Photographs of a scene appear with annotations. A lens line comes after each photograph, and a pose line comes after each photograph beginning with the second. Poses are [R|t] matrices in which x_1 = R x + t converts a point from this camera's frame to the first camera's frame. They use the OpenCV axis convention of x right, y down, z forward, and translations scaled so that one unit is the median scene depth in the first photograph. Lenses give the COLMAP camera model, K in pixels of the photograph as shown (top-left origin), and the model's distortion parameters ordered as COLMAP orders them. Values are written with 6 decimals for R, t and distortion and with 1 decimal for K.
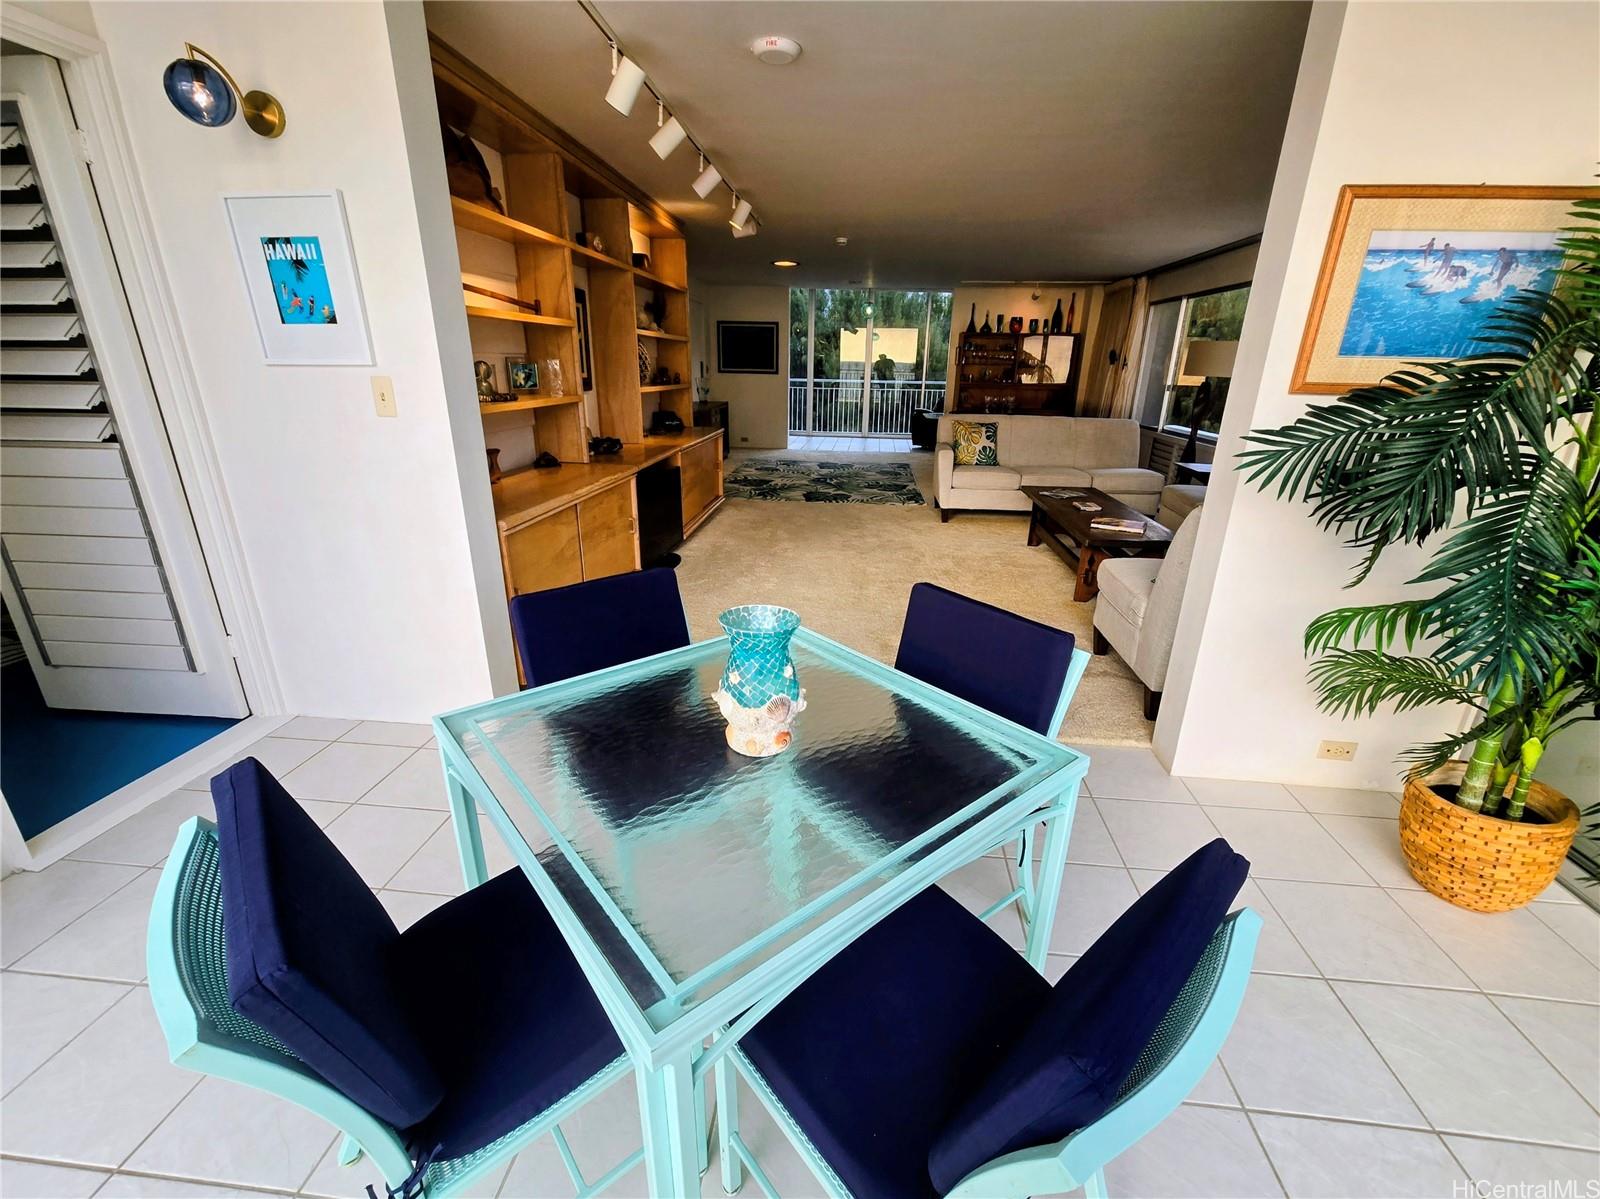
lens RADIAL K [[662.6, 0, 802.5], [0, 662.6, 607.8], [0, 0, 1]] dist [0.000146, -0.000031]
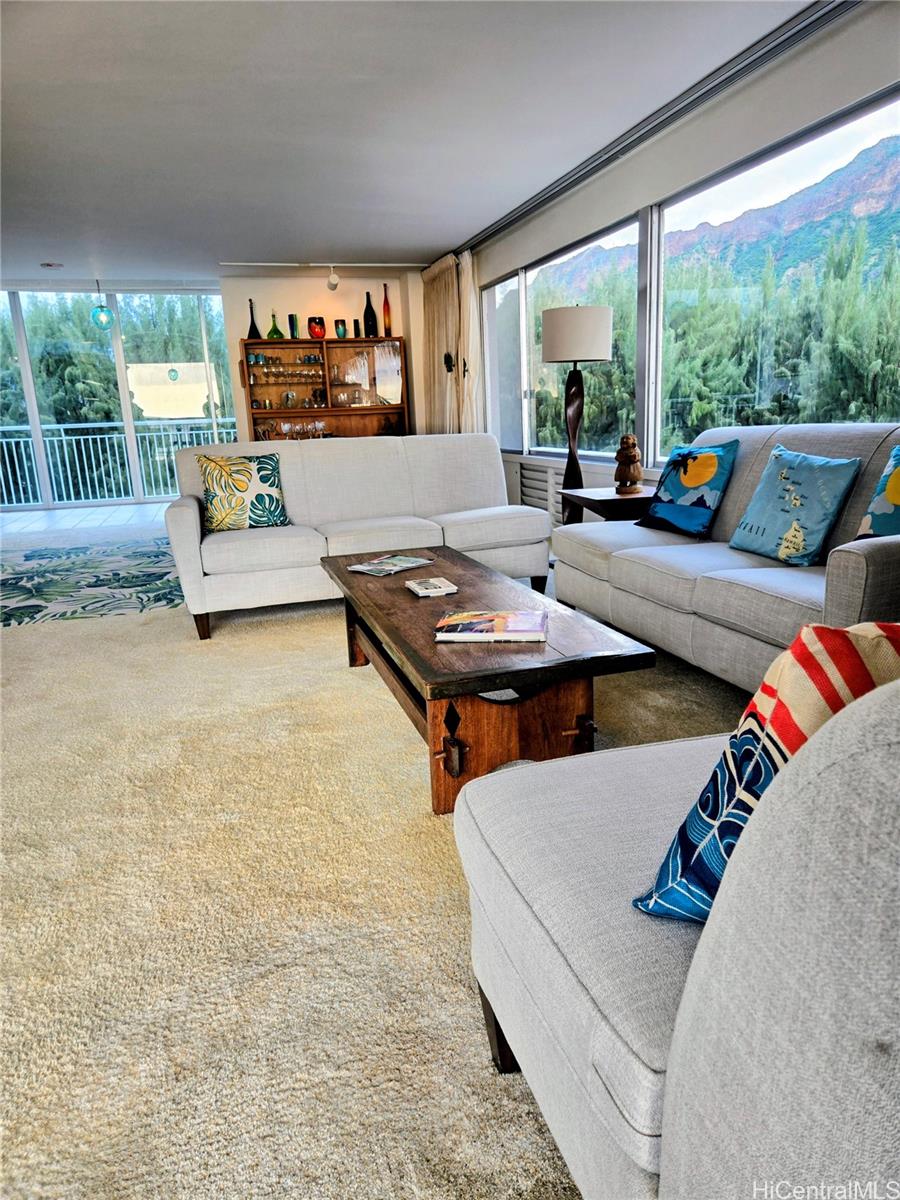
lens RADIAL K [[794.5, 0, 447.0], [0, 794.5, 603.9], [0, 0, 1]] dist [0.044389, -0.005349]
pose [[0.922160, -0.145006, 0.358599, 0.130613], [0.186860, 0.978723, -0.084759, -0.050847], [-0.338679, 0.145169, 0.929636, 0.257677]]
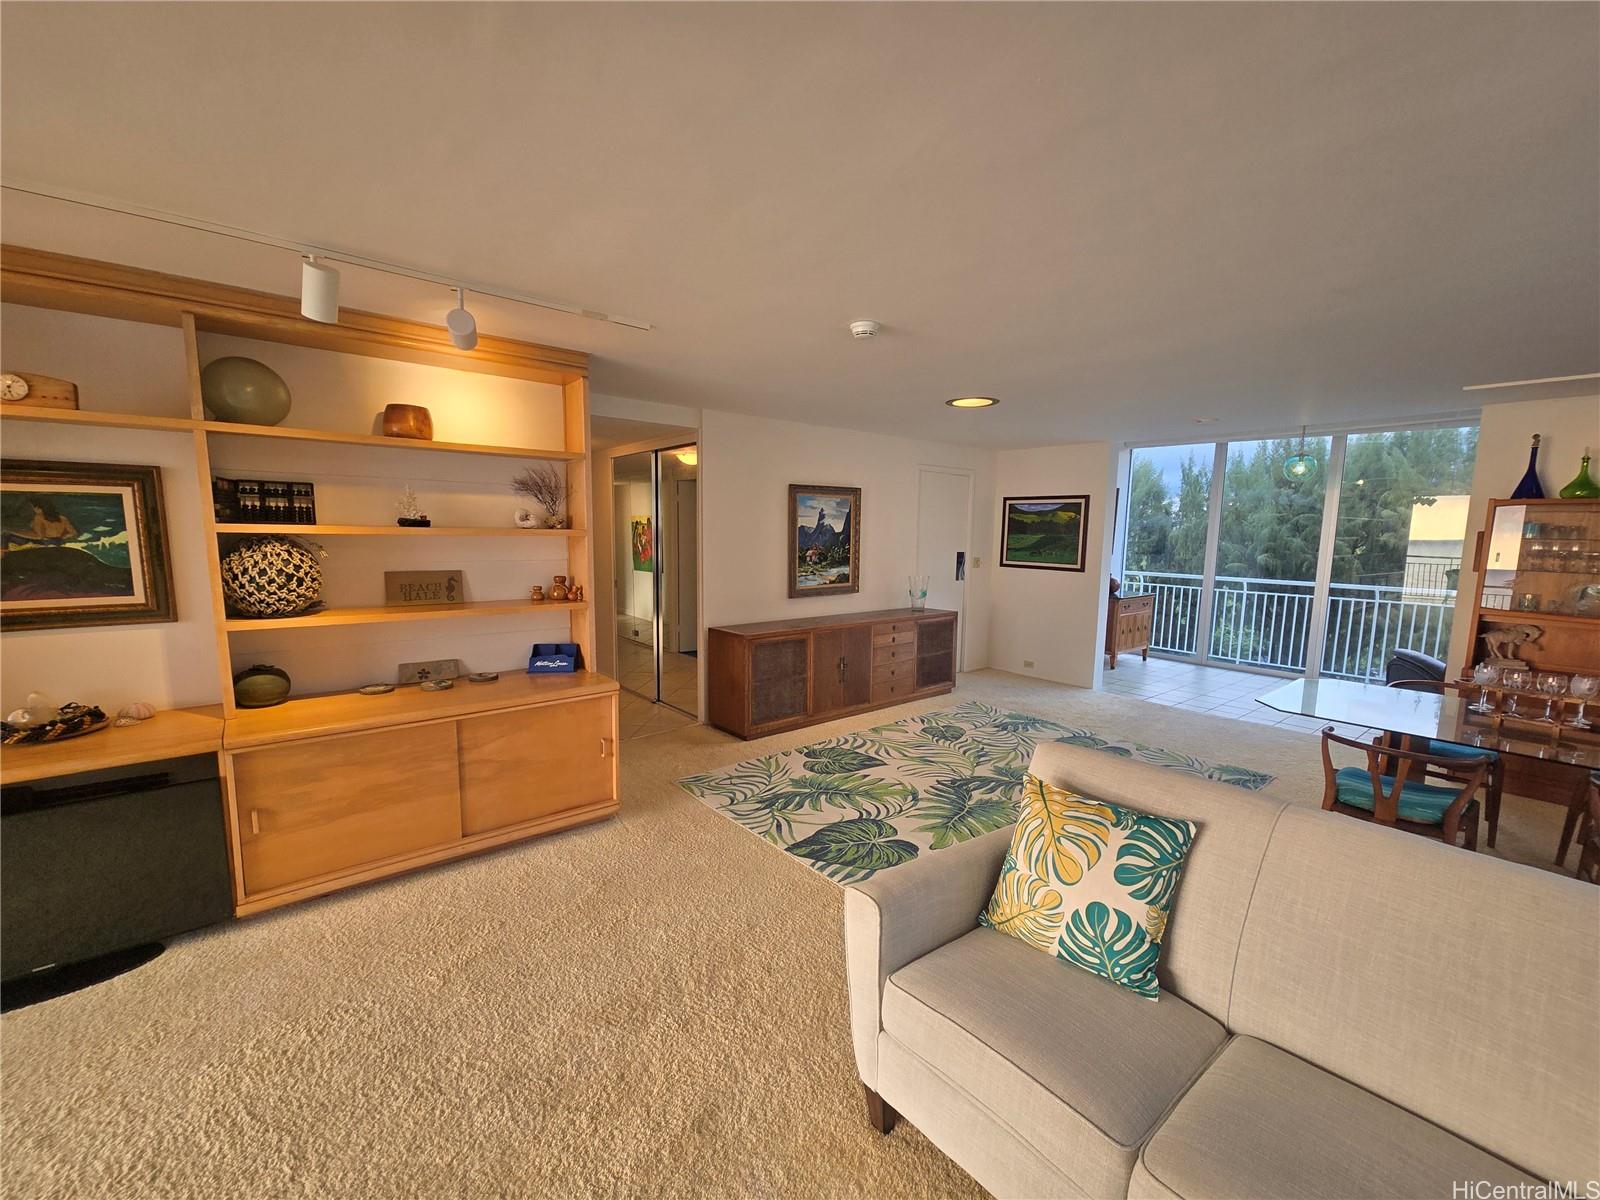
lens RADIAL K [[662.6, 0, 801.7], [0, 662.6, 602.4], [0, 0, 1]] dist [0.000146, -0.000031]
pose [[0.714319, 0.075531, -0.695733, 0.290764], [-0.248707, 0.956658, -0.151493, -0.230535], [0.654136, 0.281248, 0.702144, 0.556715]]
